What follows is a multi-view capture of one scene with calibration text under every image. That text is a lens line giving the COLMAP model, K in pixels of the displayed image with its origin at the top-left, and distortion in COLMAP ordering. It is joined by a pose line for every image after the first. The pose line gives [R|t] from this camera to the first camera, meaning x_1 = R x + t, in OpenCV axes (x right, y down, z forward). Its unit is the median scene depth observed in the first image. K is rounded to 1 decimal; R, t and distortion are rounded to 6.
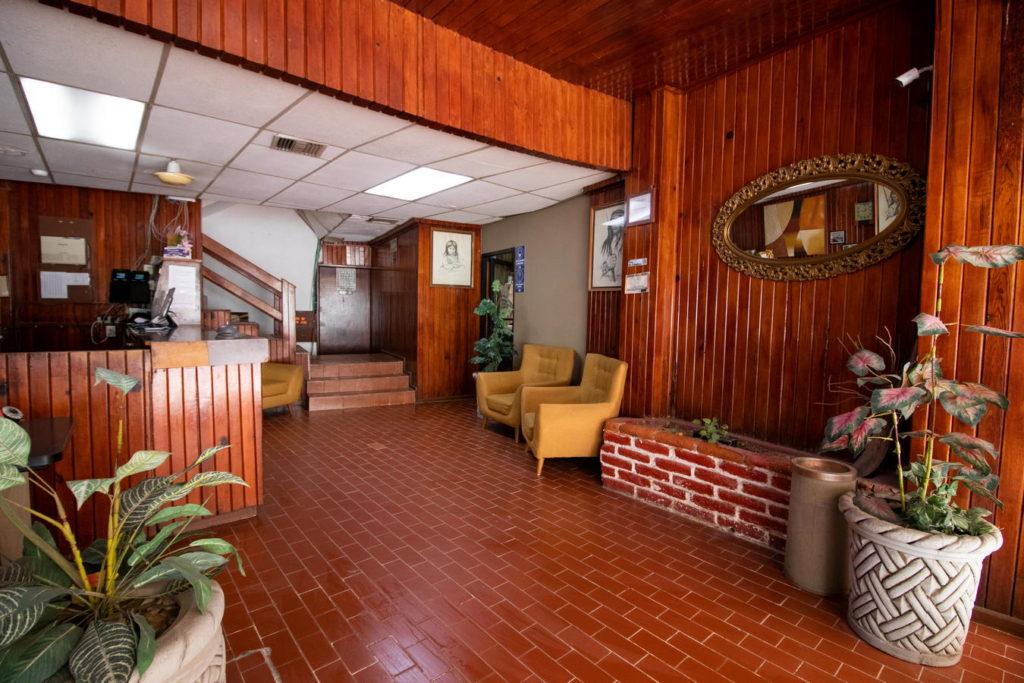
lens RADIAL K [[475.0, 0, 506.4], [0, 475.0, 338.5], [0, 0, 1]] dist [-0.003902, -0.009962]
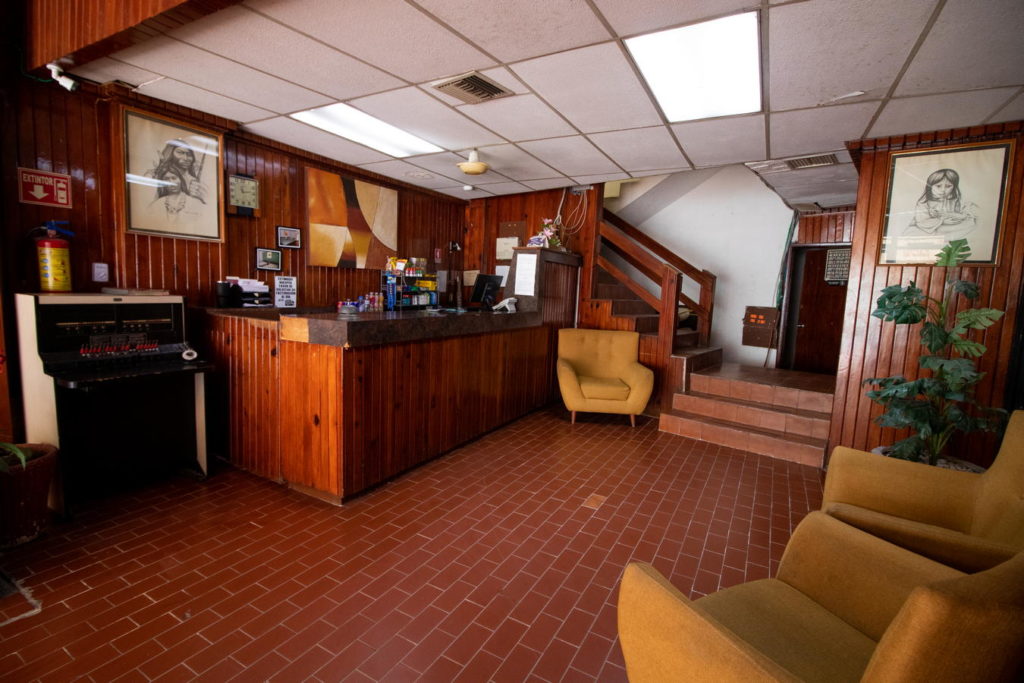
lens RADIAL K [[475.0, 0, 506.4], [0, 475.0, 338.5], [0, 0, 1]] dist [-0.003902, -0.009962]
pose [[0.341088, 0.094597, -0.935259, 0.285228], [-0.093626, 0.993395, 0.066331, -0.035033], [0.935357, 0.064940, 0.347692, 0.619515]]
